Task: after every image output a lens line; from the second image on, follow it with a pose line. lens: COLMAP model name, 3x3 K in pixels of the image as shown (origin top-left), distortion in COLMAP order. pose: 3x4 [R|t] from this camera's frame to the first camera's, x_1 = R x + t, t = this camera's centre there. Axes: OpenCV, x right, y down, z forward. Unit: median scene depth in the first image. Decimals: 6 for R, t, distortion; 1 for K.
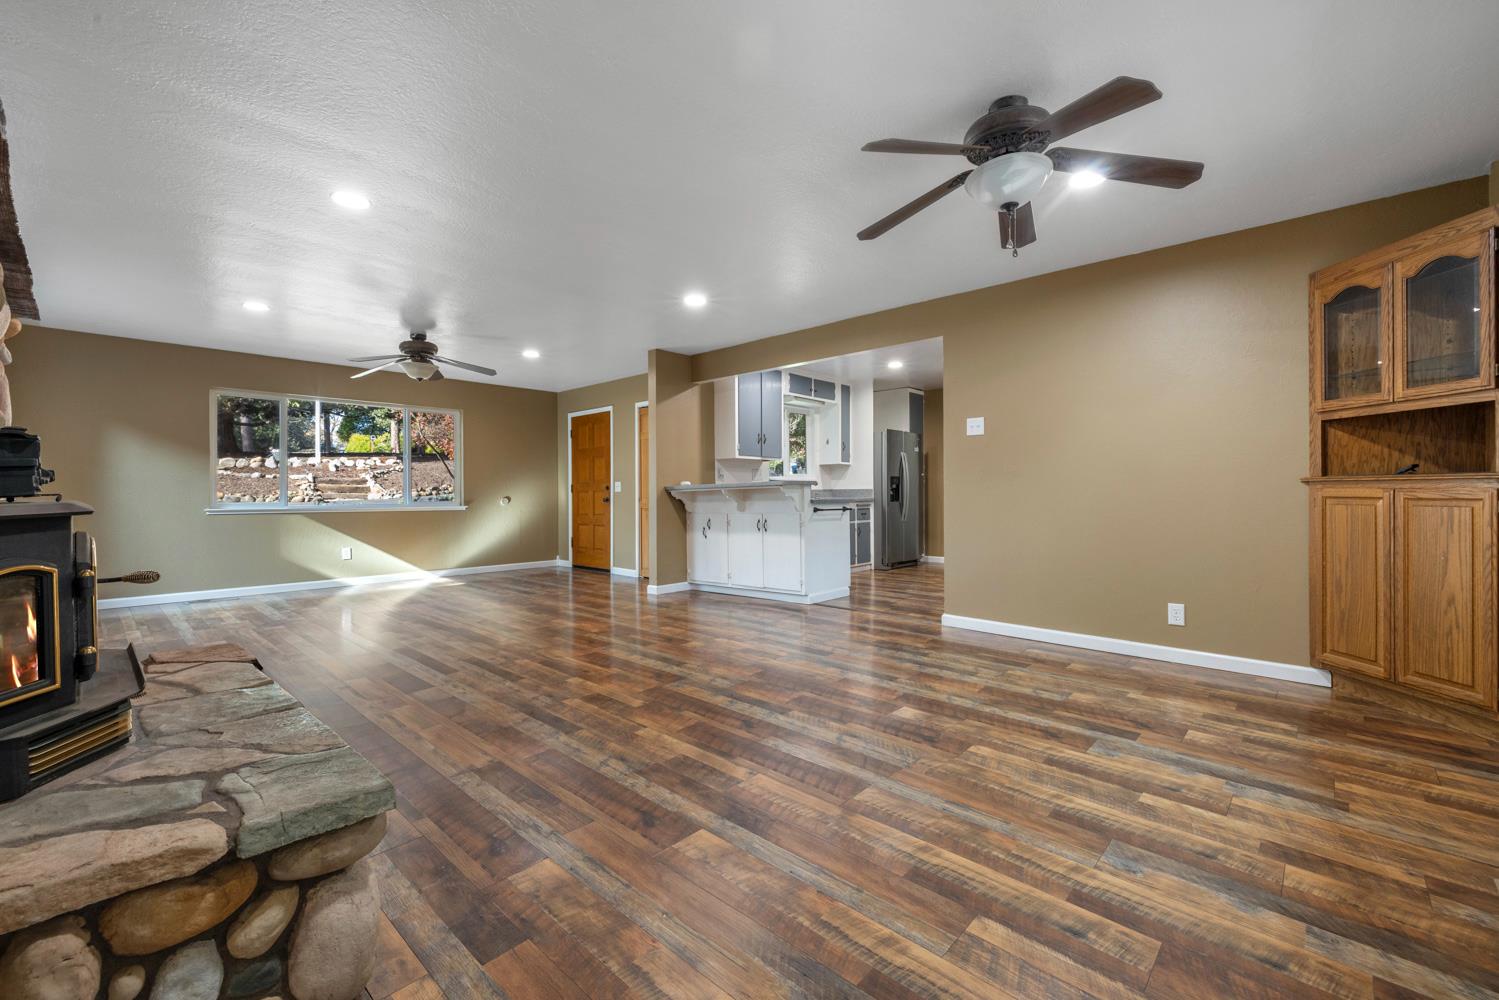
lens RADIAL K [[625.0, 0, 739.3], [0, 625.0, 495.5], [0, 0, 1]] dist [-0.003763, 0.001588]
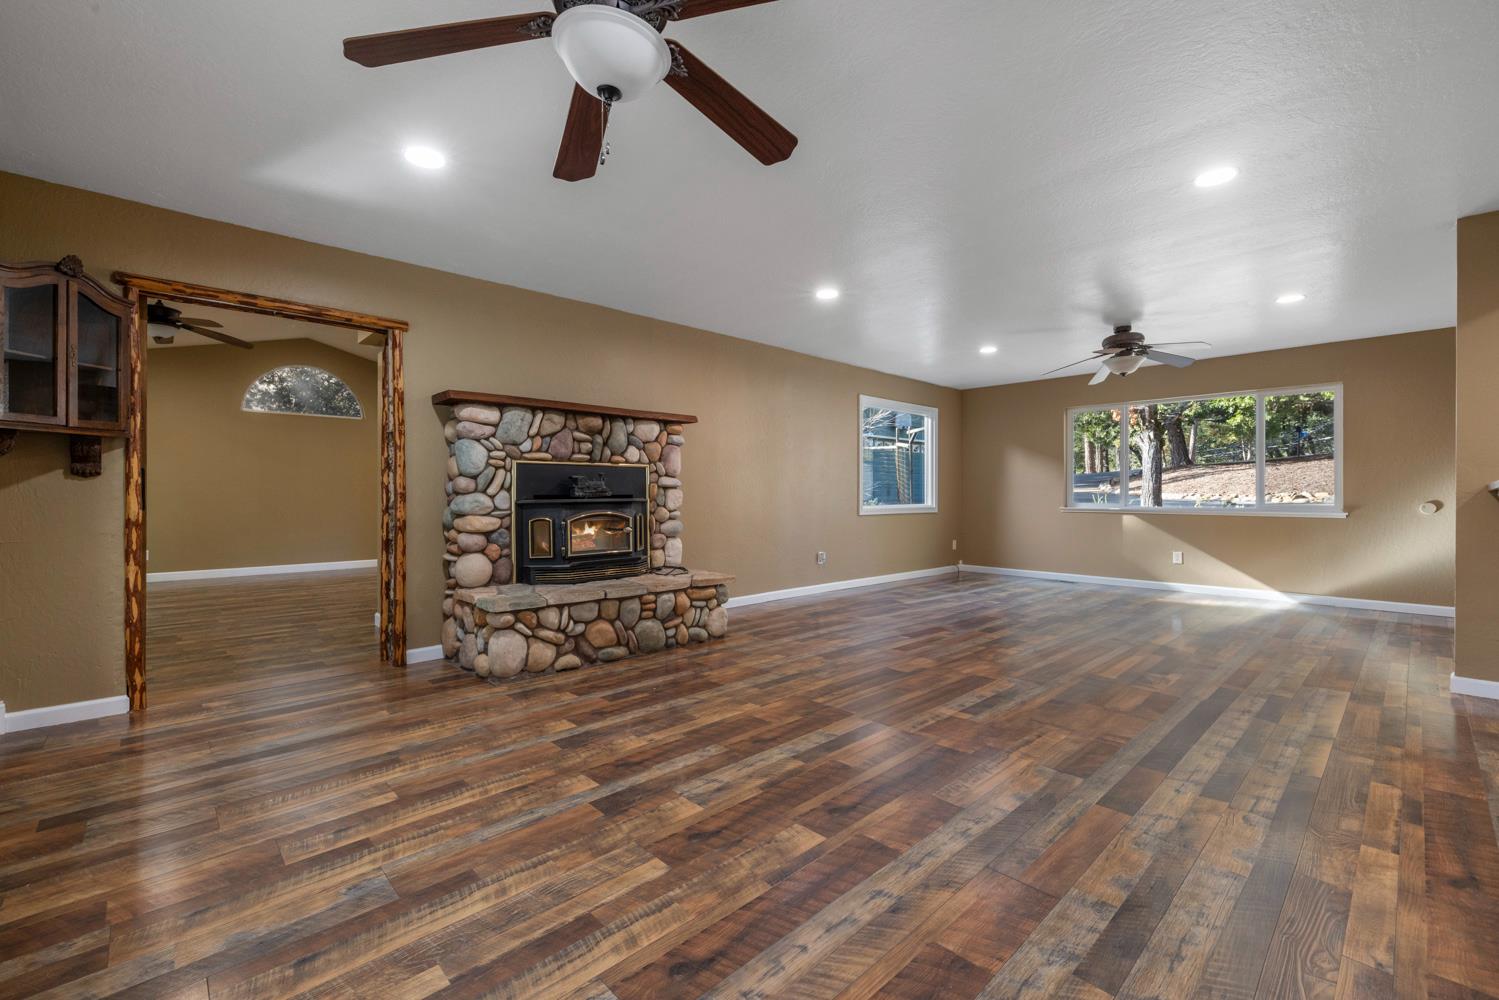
lens RADIAL K [[625.0, 0, 745.0], [0, 625.0, 499.5], [0, 0, 1]] dist [-0.003763, 0.001588]
pose [[-0.048564, 0.011397, -0.998755, 1.225678], [-0.005346, 0.999918, 0.011670, -0.015585], [0.998806, 0.005906, -0.048499, 1.296431]]
